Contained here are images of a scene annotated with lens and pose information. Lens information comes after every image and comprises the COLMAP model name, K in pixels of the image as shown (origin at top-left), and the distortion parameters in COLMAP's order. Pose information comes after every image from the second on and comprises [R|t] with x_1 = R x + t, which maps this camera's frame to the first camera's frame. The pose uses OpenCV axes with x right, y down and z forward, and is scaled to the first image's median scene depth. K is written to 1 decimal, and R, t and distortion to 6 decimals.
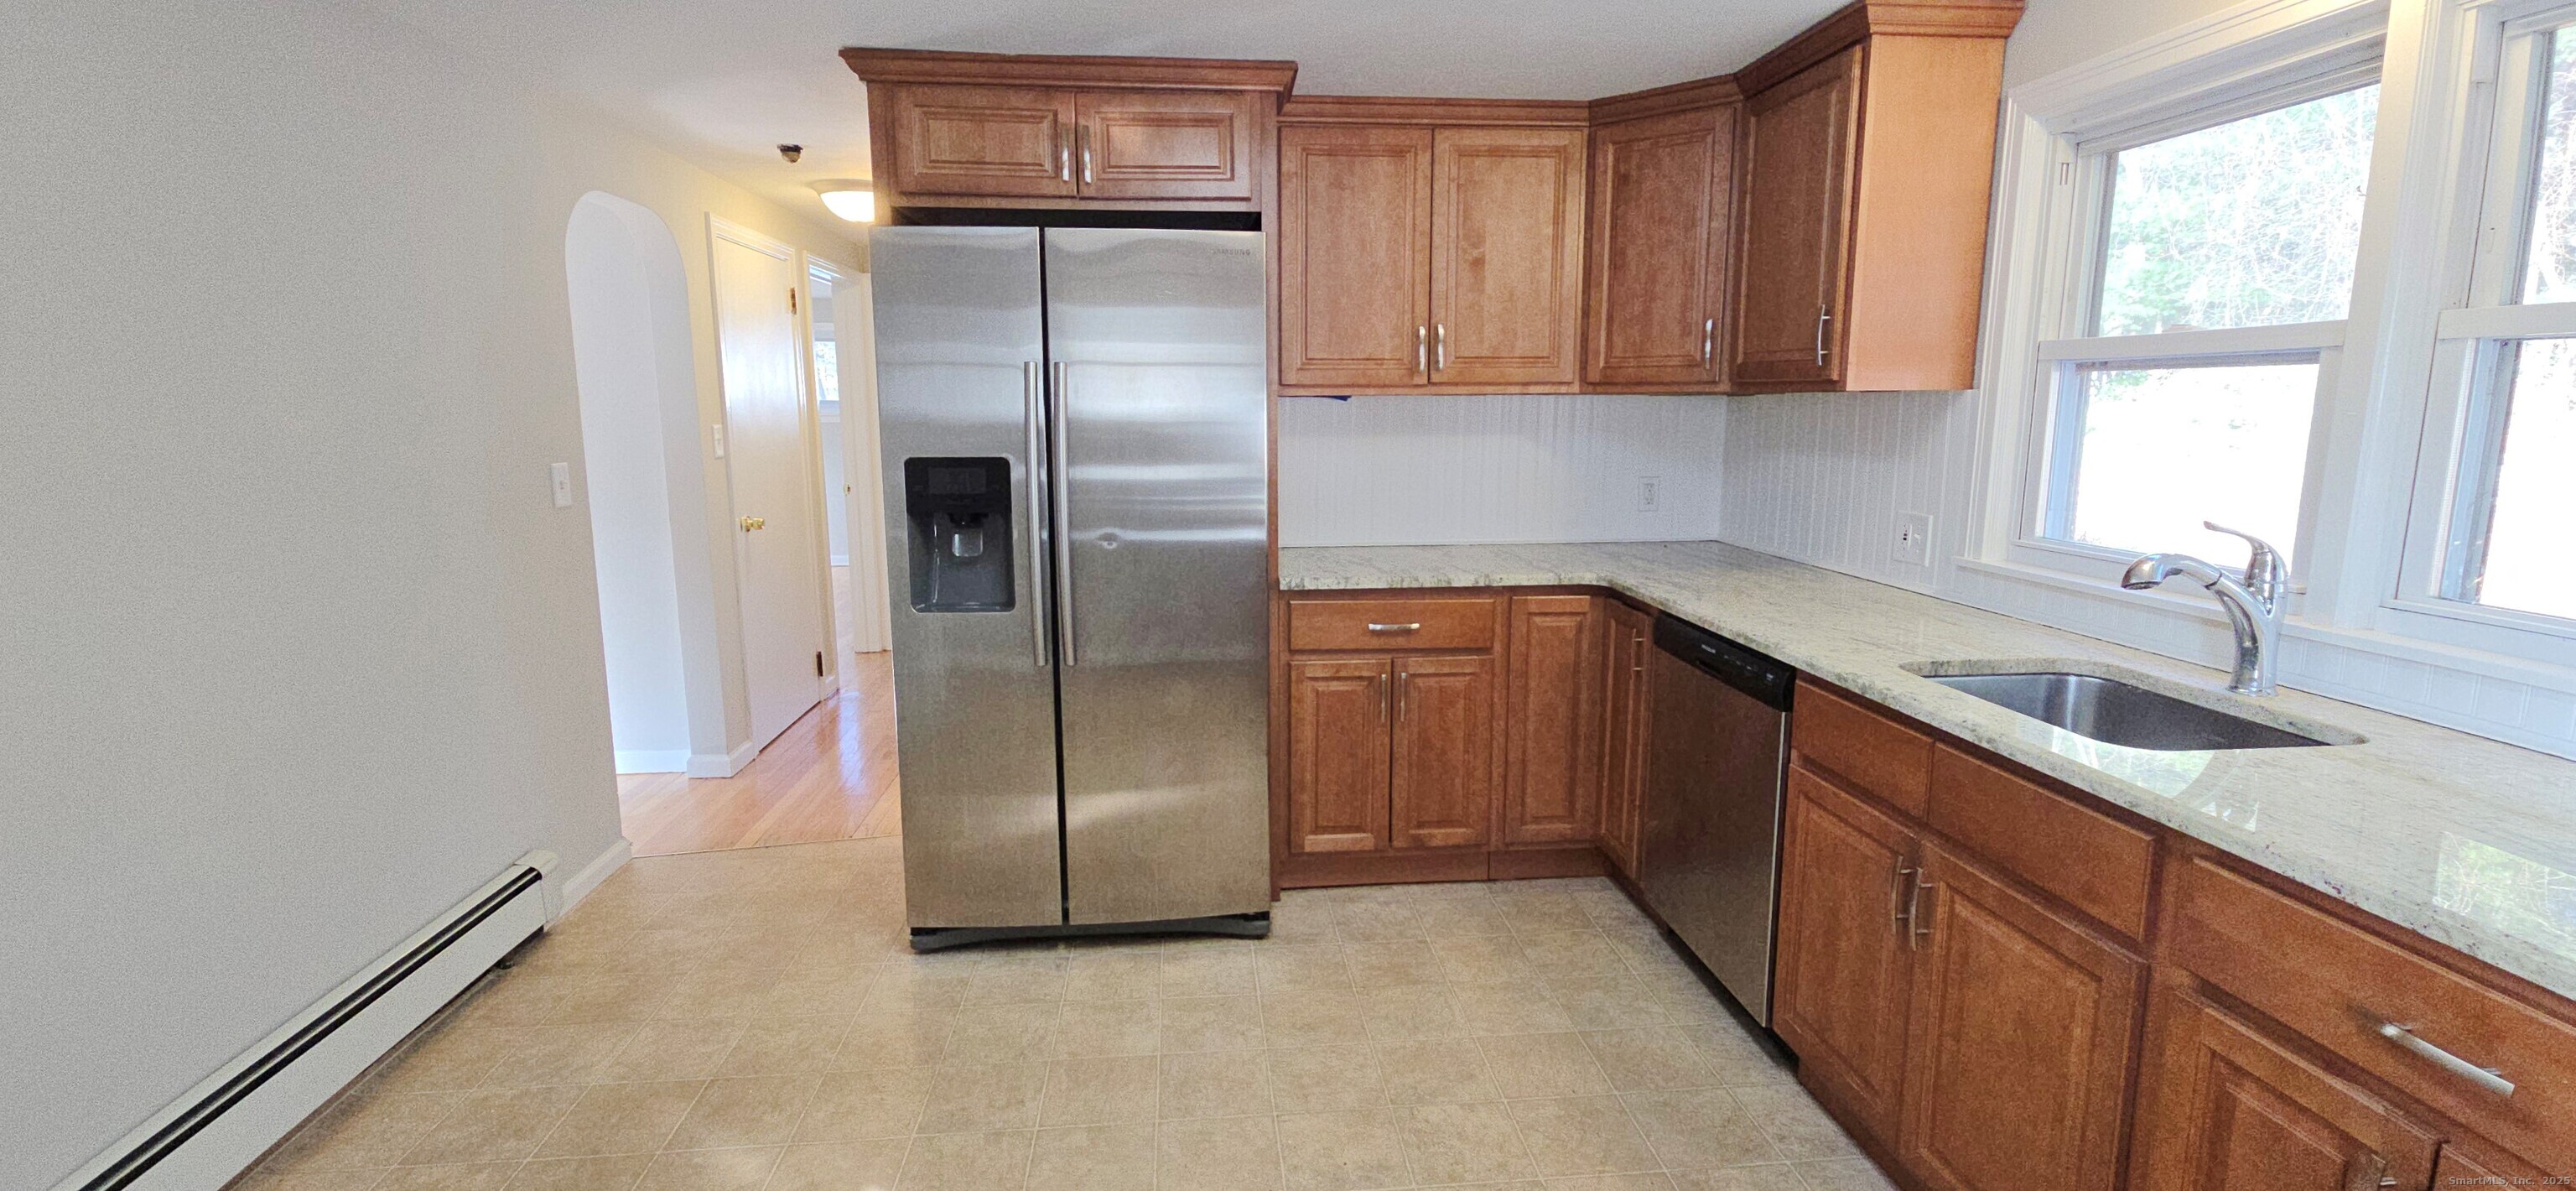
lens RADIAL K [[1123.9, 0, 1288.0], [0, 1123.9, 595.5], [0, 0, 1]] dist [0.000988, 0.000027]
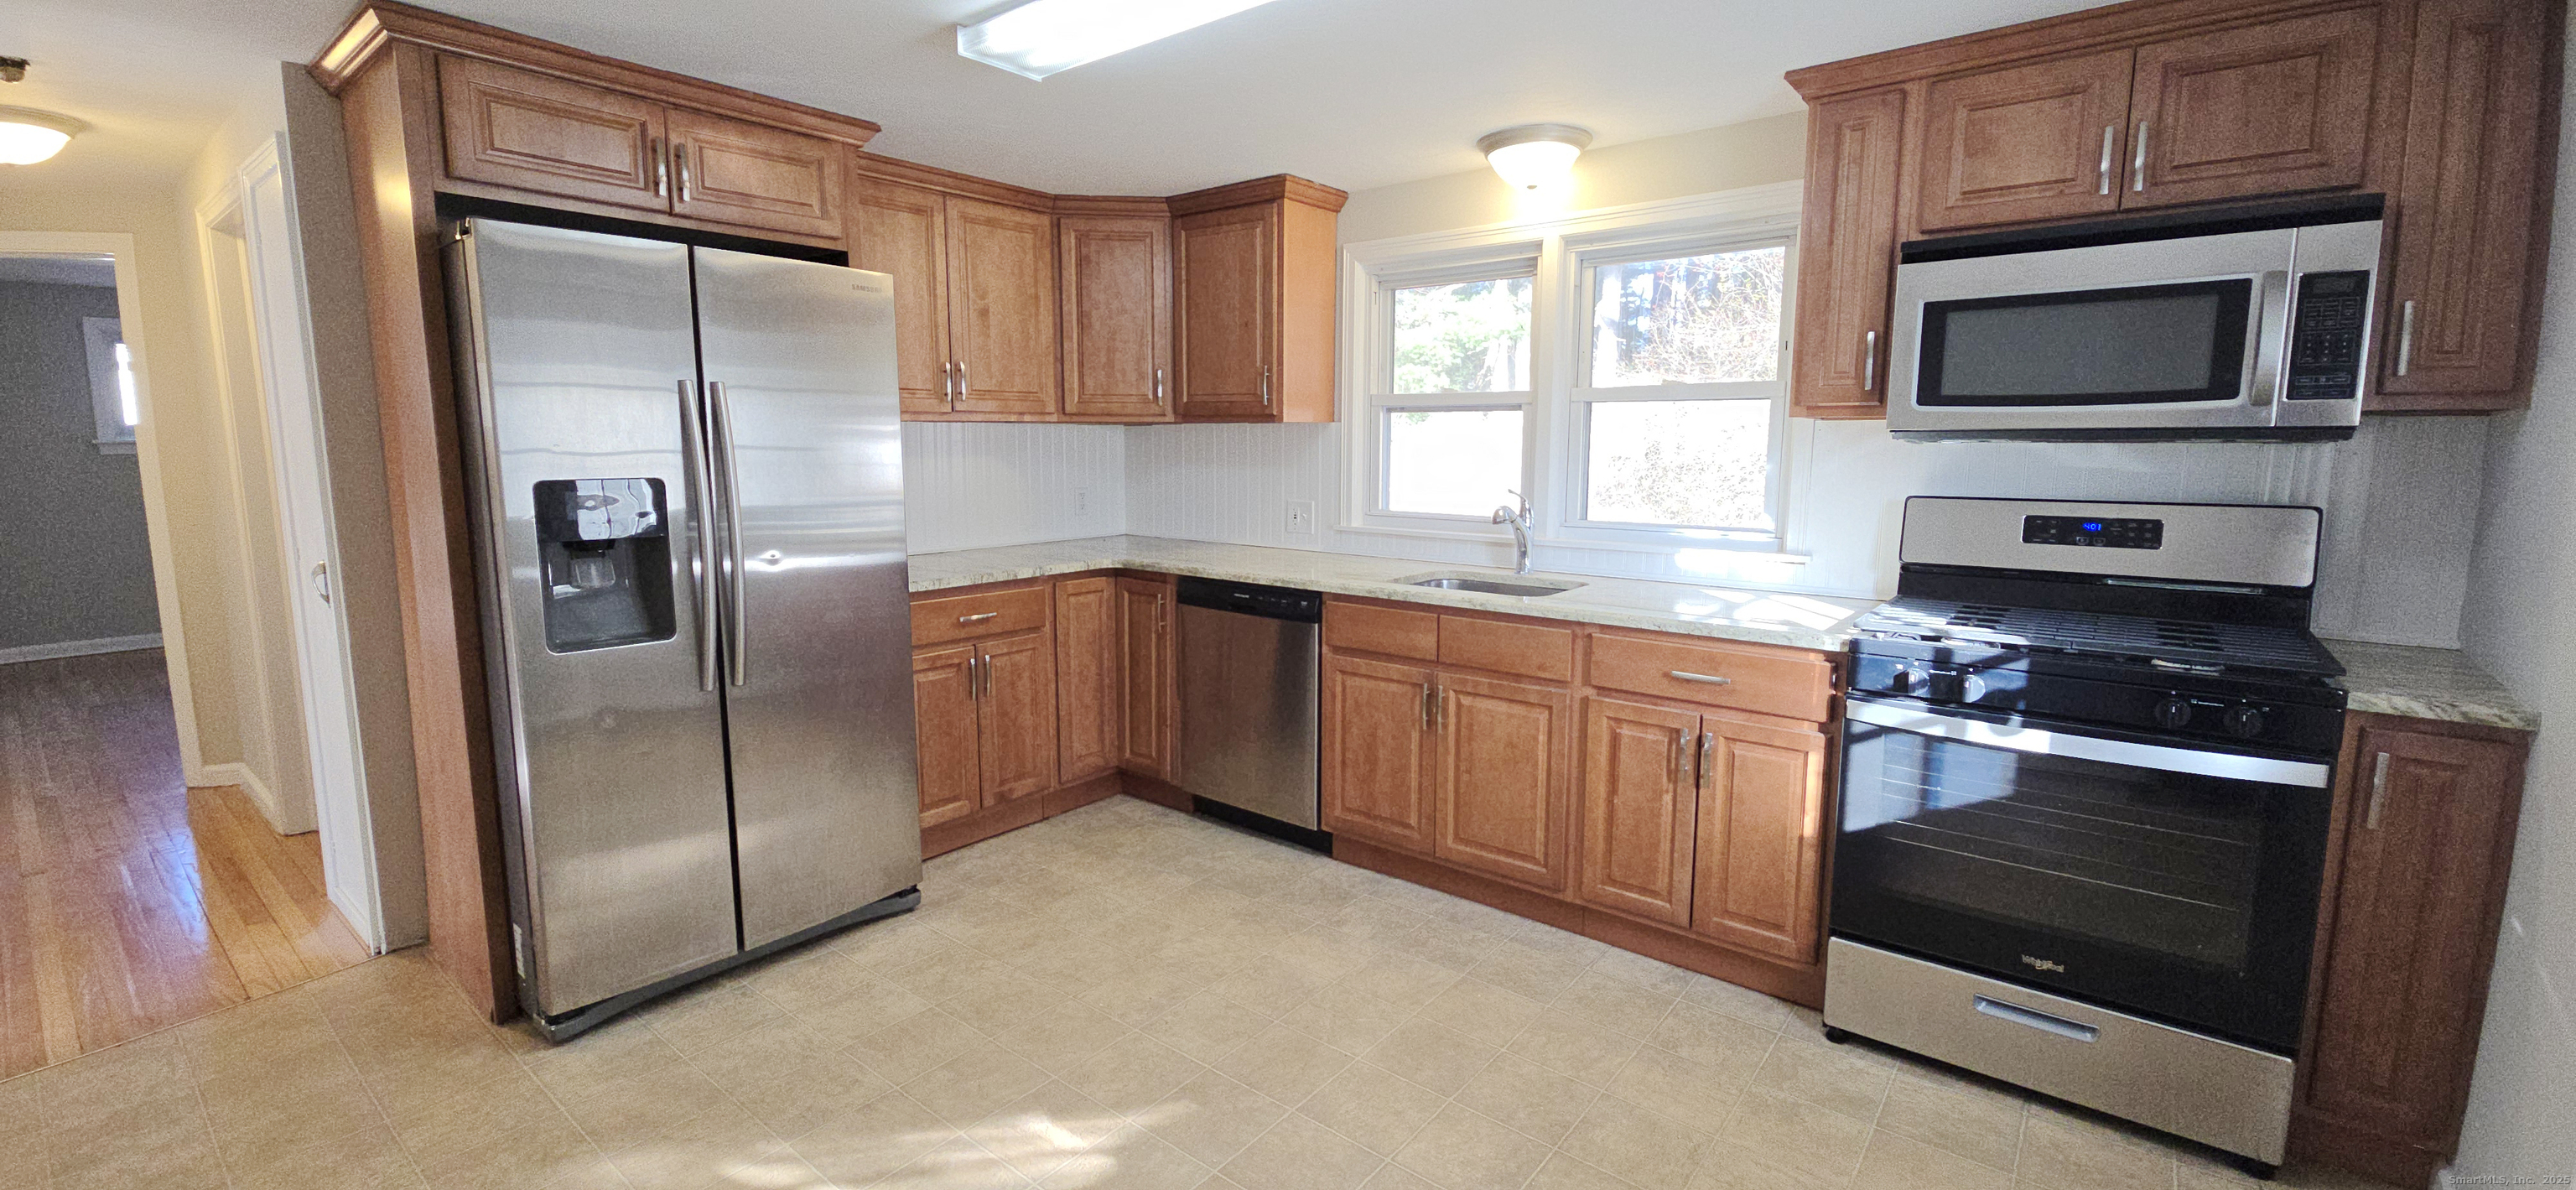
lens RADIAL K [[1055.3, 0, 1314.2], [0, 1055.3, 602.8], [0, 0, 1]] dist [0.000638, 0.000022]
pose [[0.681694, -0.108797, 0.723503, -0.492722], [0.118818, 0.992217, 0.037253, 0.014354], [-0.721925, 0.060570, 0.689315, -0.017562]]
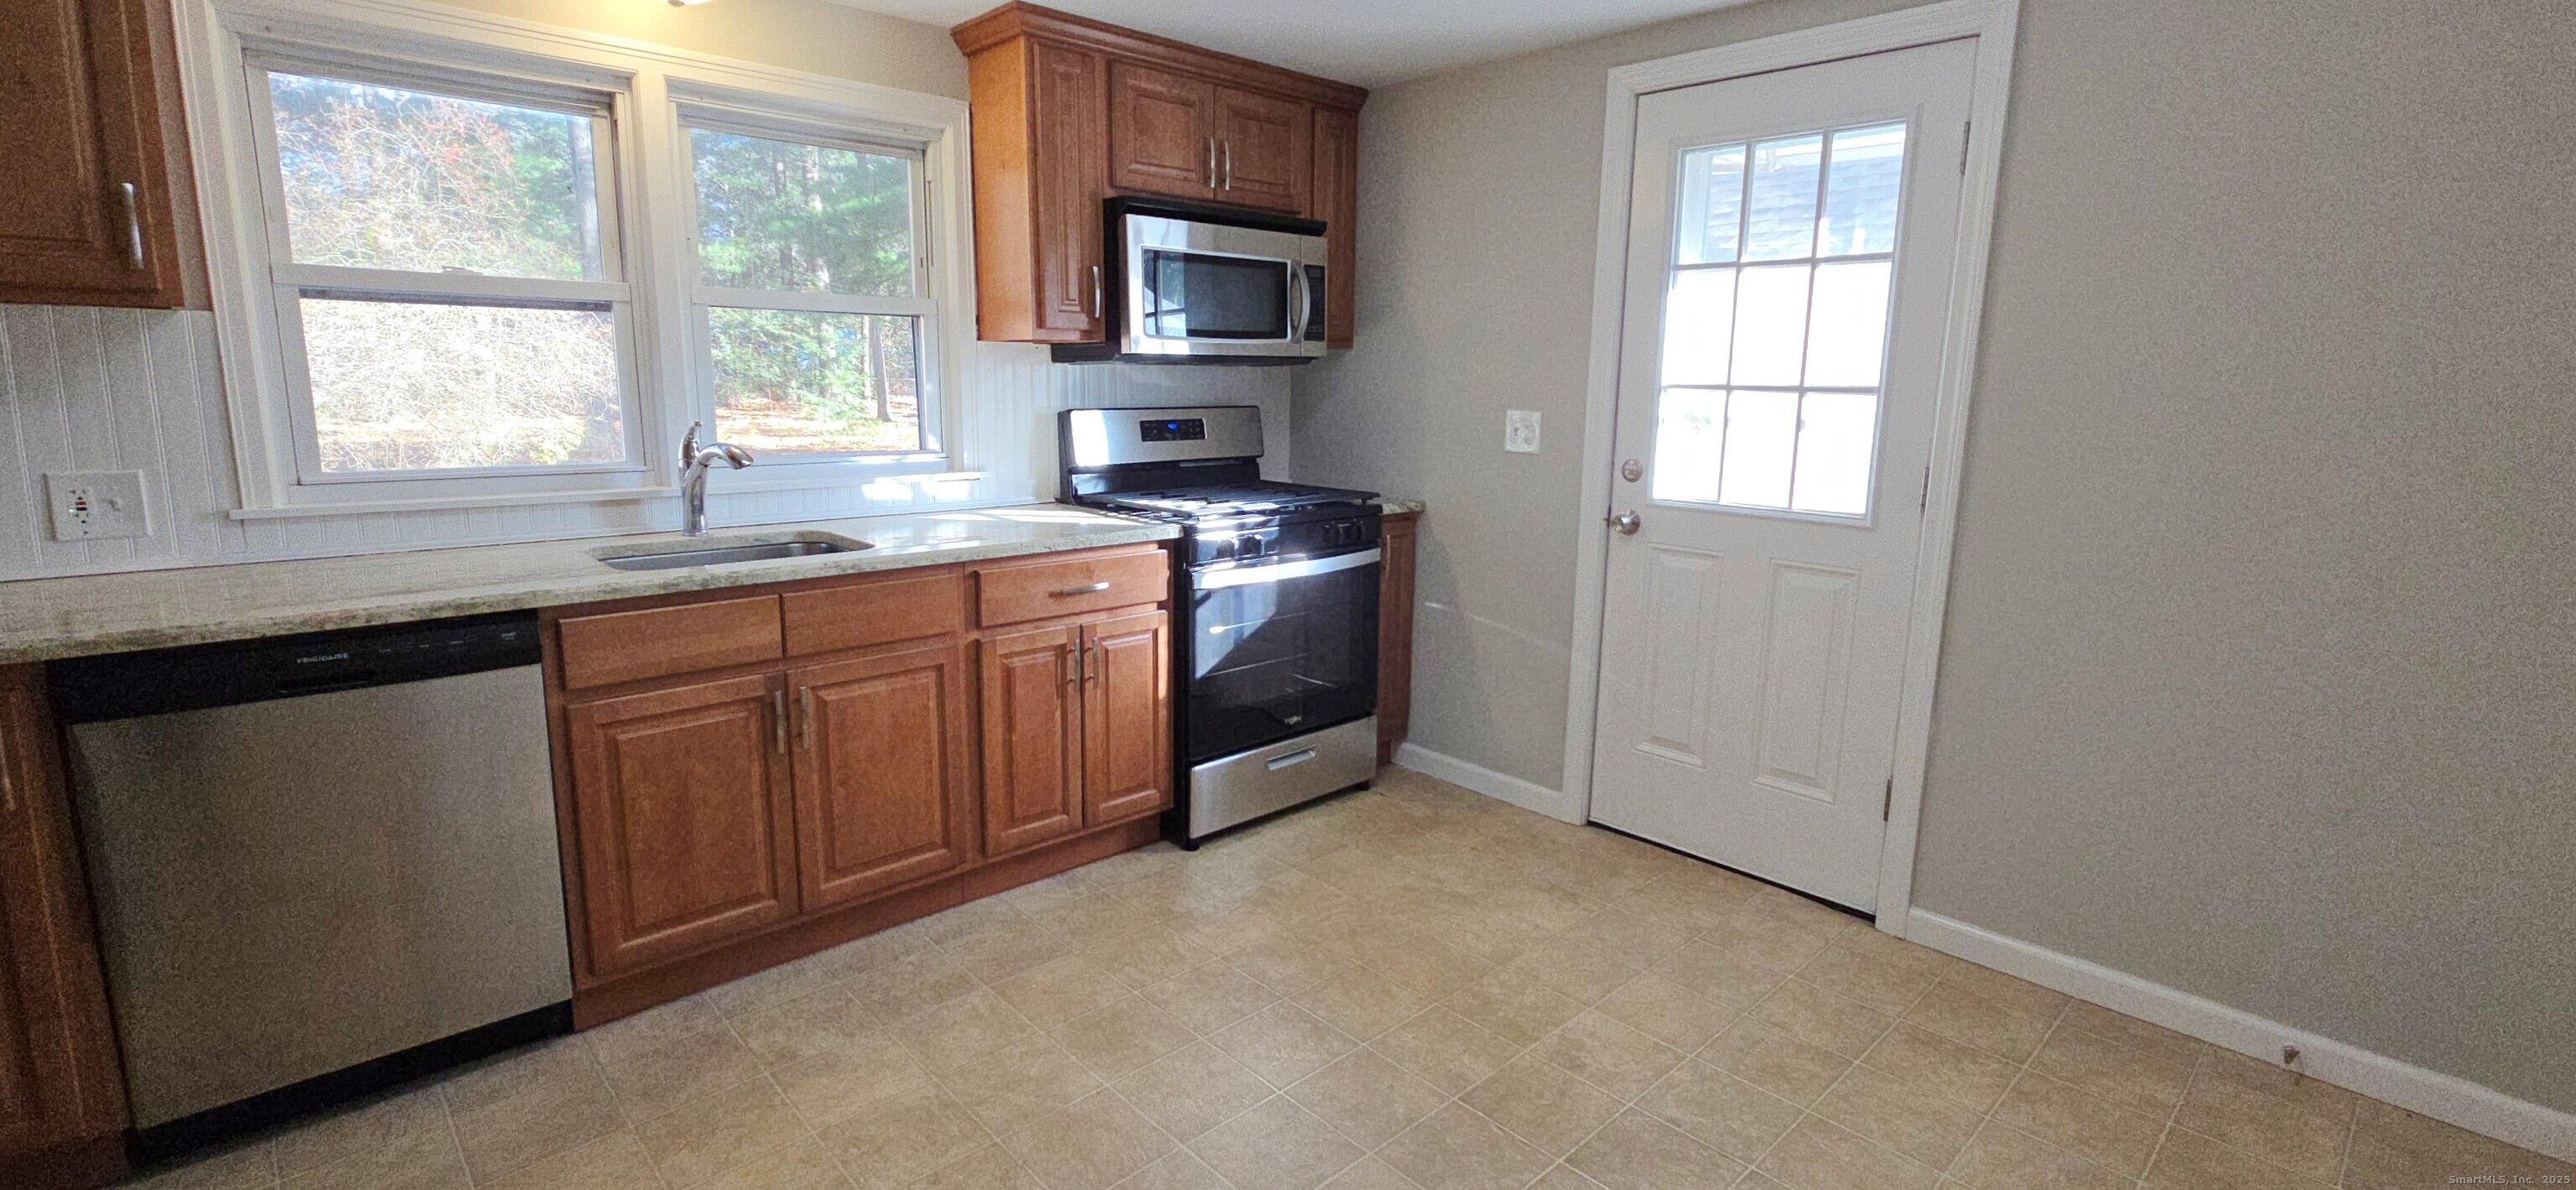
lens RADIAL K [[1123.8, 0, 1288.0], [0, 1123.8, 595.0], [0, 0, 1]] dist [0.000988, 0.000027]
pose [[-0.620898, -0.160165, 0.767354, -0.511698], [0.117325, 0.948890, 0.292989, -0.118283], [-0.775061, 0.271946, -0.570373, 0.807897]]
